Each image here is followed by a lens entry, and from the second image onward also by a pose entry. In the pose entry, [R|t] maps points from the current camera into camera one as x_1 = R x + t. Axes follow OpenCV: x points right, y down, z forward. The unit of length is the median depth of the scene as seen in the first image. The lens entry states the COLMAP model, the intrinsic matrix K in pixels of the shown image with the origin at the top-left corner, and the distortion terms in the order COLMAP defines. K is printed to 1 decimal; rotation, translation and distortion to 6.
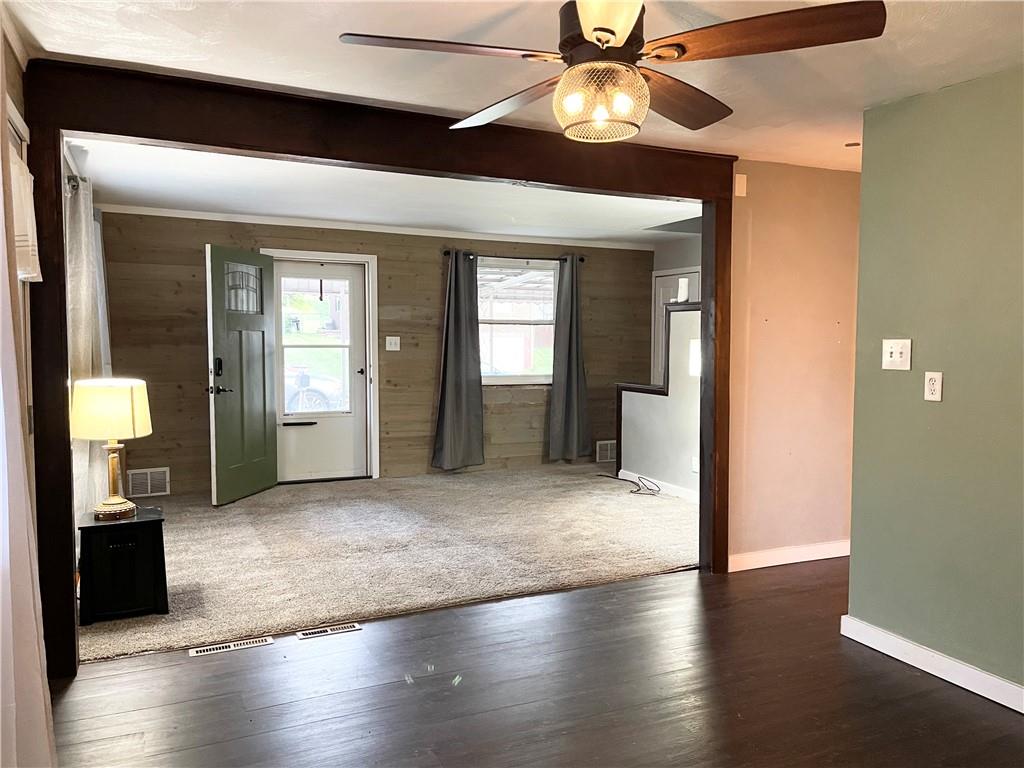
lens RADIAL K [[774.9, 0, 515.9], [0, 774.9, 385.6], [0, 0, 1]] dist [0.060965, -0.071203]
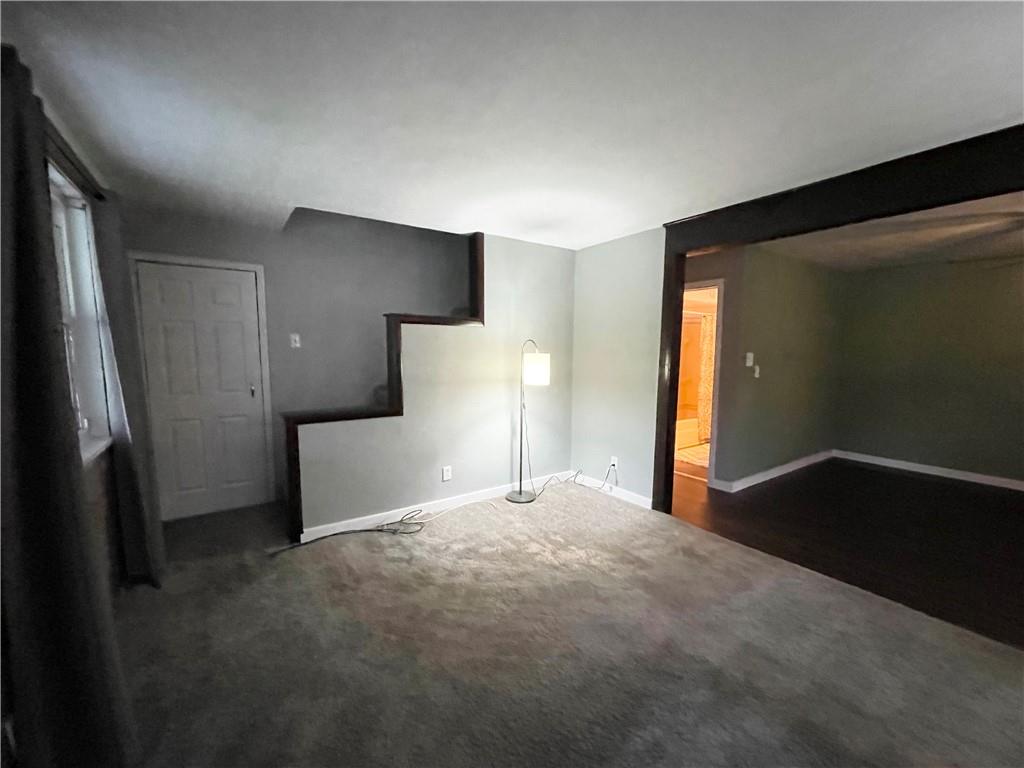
lens RADIAL K [[412.7, 0, 510.1], [0, 412.7, 389.8], [0, 0, 1]] dist [-0.000258, 0.000130]
pose [[-0.146290, -0.106059, 0.983540, -0.428243], [0.059914, 0.991461, 0.115825, -0.095154], [-0.987426, 0.075872, -0.138687, 1.329346]]
